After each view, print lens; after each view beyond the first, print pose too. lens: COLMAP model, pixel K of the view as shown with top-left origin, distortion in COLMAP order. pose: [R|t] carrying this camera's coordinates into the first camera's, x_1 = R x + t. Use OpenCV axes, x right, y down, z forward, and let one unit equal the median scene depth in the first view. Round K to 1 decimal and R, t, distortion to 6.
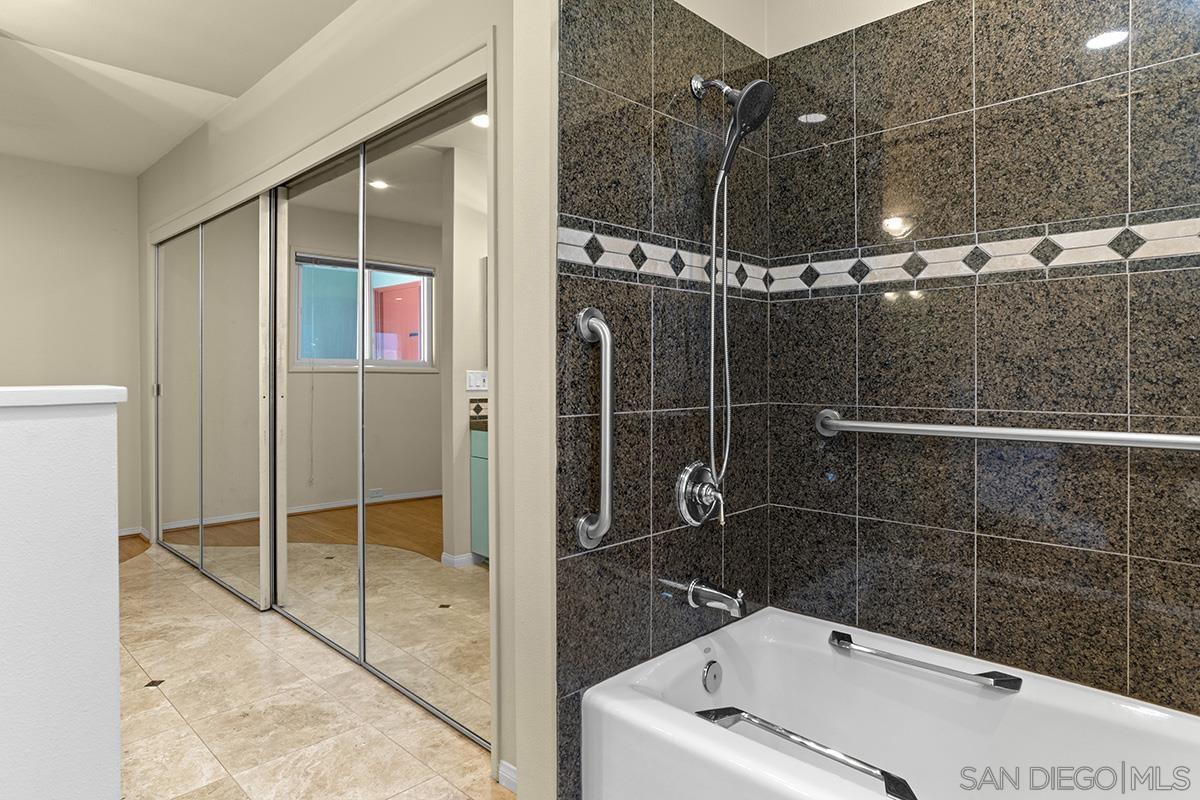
lens RADIAL K [[683.0, 0, 602.2], [0, 683.0, 391.2], [0, 0, 1]] dist [-0.054961, 0.041818]
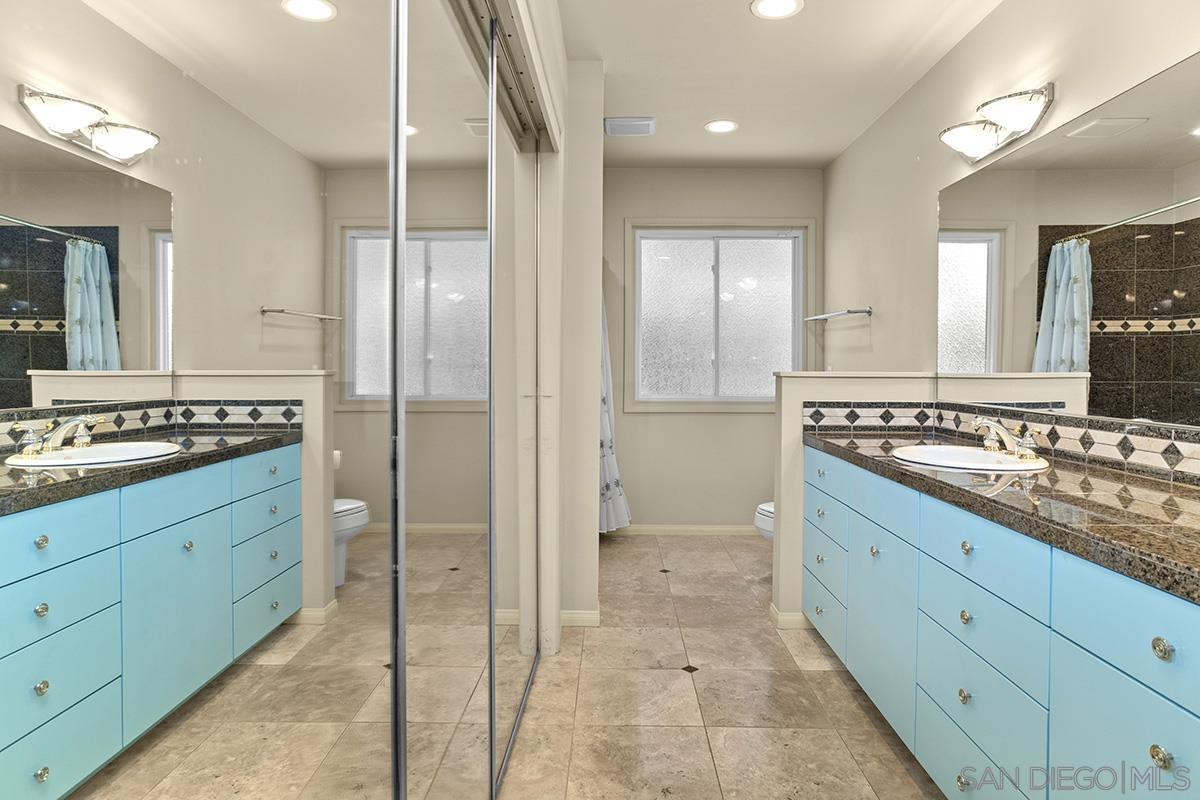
lens RADIAL K [[683.0, 0, 602.2], [0, 683.0, 391.2], [0, 0, 1]] dist [-0.054961, 0.041818]
pose [[-0.687638, -0.016174, 0.725874, -1.069152], [-0.004349, 0.999826, 0.018158, -0.008096], [-0.726041, 0.009330, -0.687588, 1.624861]]
